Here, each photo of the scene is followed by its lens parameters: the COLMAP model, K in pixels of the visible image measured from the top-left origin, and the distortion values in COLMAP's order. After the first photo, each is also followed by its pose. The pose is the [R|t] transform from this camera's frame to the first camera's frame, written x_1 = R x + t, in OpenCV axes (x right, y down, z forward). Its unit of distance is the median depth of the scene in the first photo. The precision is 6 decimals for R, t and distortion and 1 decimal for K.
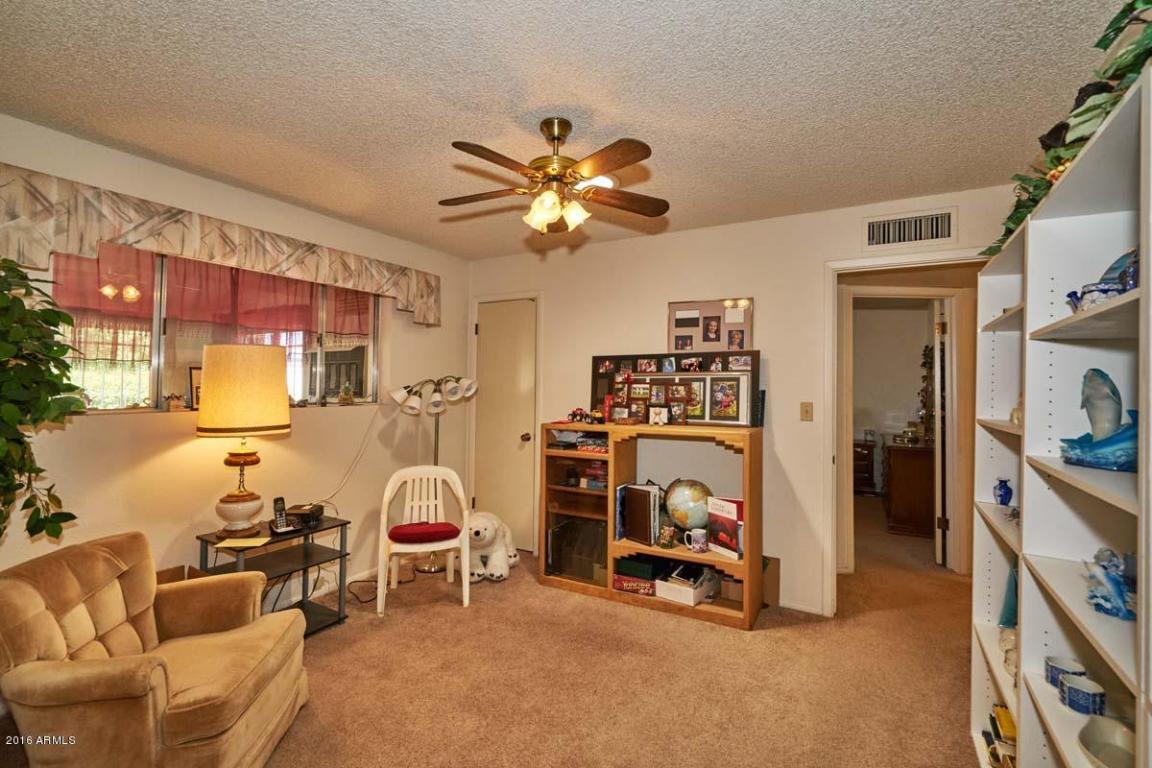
lens RADIAL K [[544.4, 0, 577.6], [0, 544.4, 373.1], [0, 0, 1]] dist [-0.001223, 0.000317]
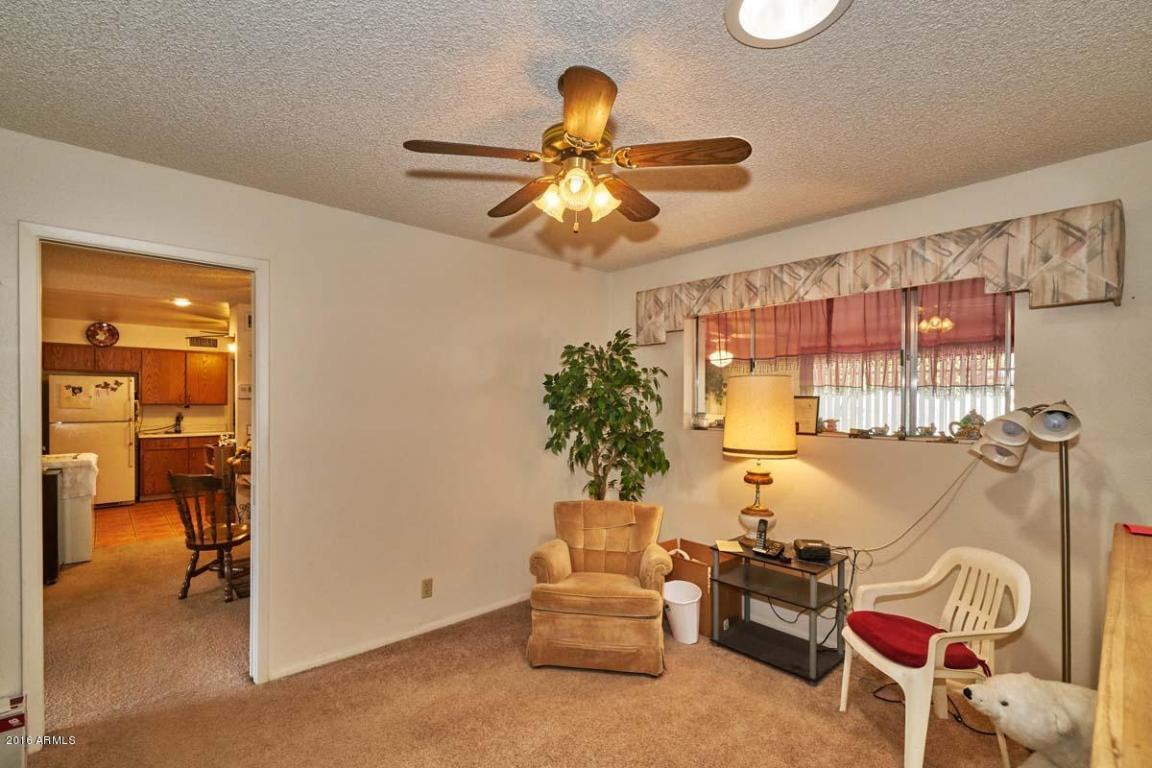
lens RADIAL K [[509.8, 0, 575.6], [0, 509.8, 401.1], [0, 0, 1]] dist [-0.000256, 0.000447]
pose [[-0.309187, -0.014088, -0.950897, 0.442553], [0.009557, 0.999794, -0.017920, 0.014188], [0.950953, -0.014629, -0.308988, 0.855998]]
